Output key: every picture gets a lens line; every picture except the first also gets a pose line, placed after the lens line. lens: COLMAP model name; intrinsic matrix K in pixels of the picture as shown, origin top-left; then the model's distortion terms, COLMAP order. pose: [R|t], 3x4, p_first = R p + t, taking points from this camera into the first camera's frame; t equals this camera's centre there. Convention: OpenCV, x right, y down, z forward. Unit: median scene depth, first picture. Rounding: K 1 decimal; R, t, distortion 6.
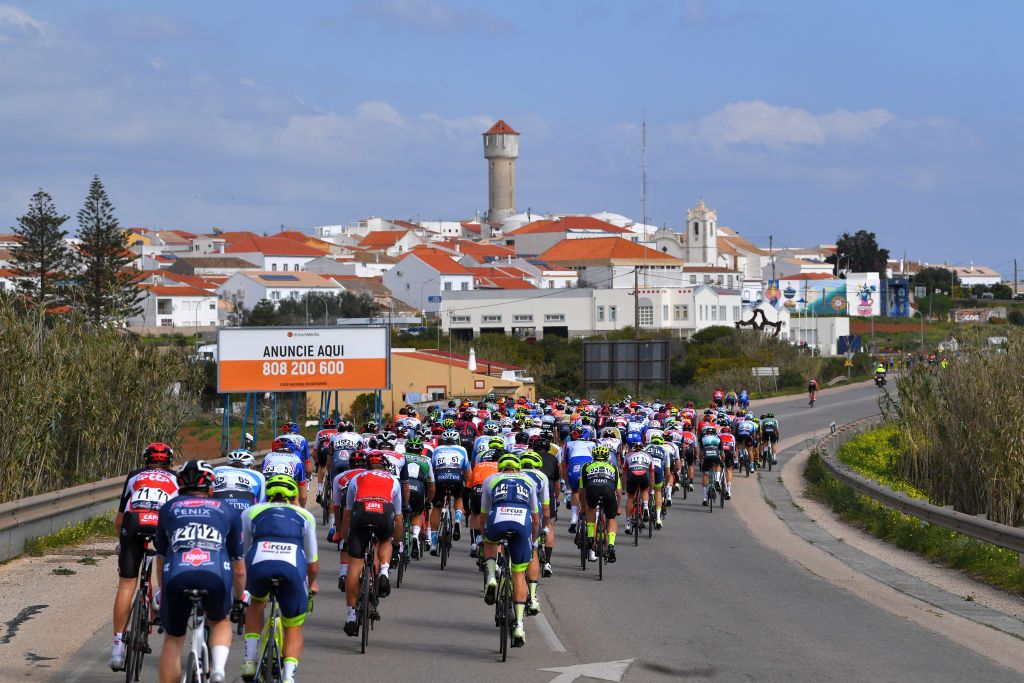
lens RADIAL K [[3588.8, 0, 512.0], [0, 3588.8, 342.4], [0, 0, 1]] dist [-0.021391, 0.000000]
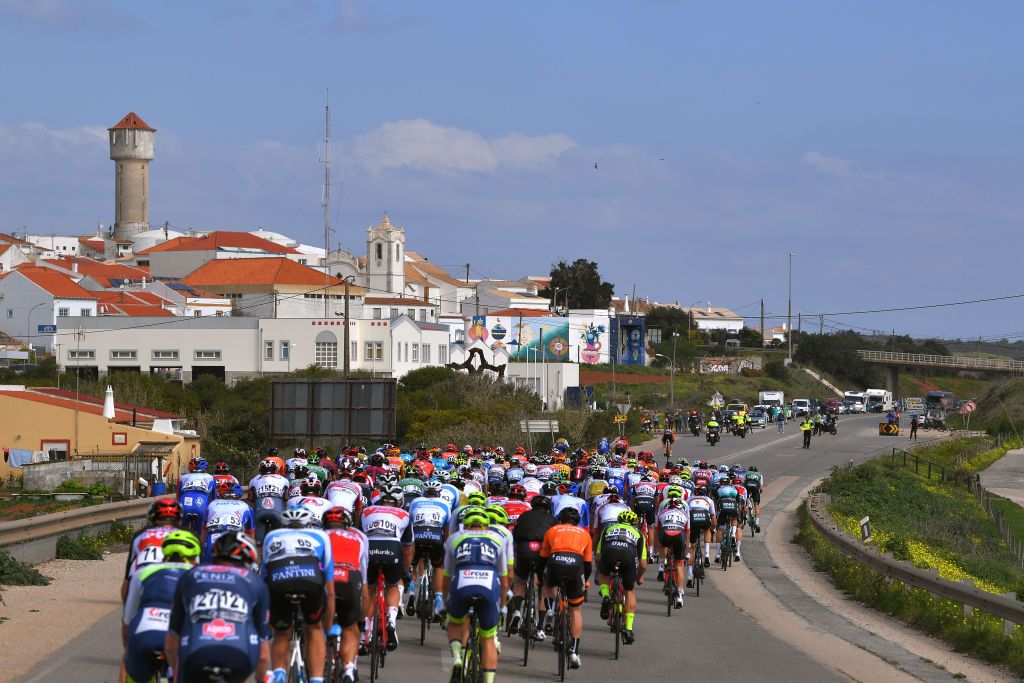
lens RADIAL K [[3668.3, 0, 511.2], [0, 3668.3, 331.3], [0, 0, 1]] dist [0.713196, 0.000000]
pose [[0.993904, 0.021900, 0.108056, -0.007893], [-0.019749, 0.999586, -0.020935, 0.002974], [-0.108469, 0.018673, 0.993924, 0.184789]]
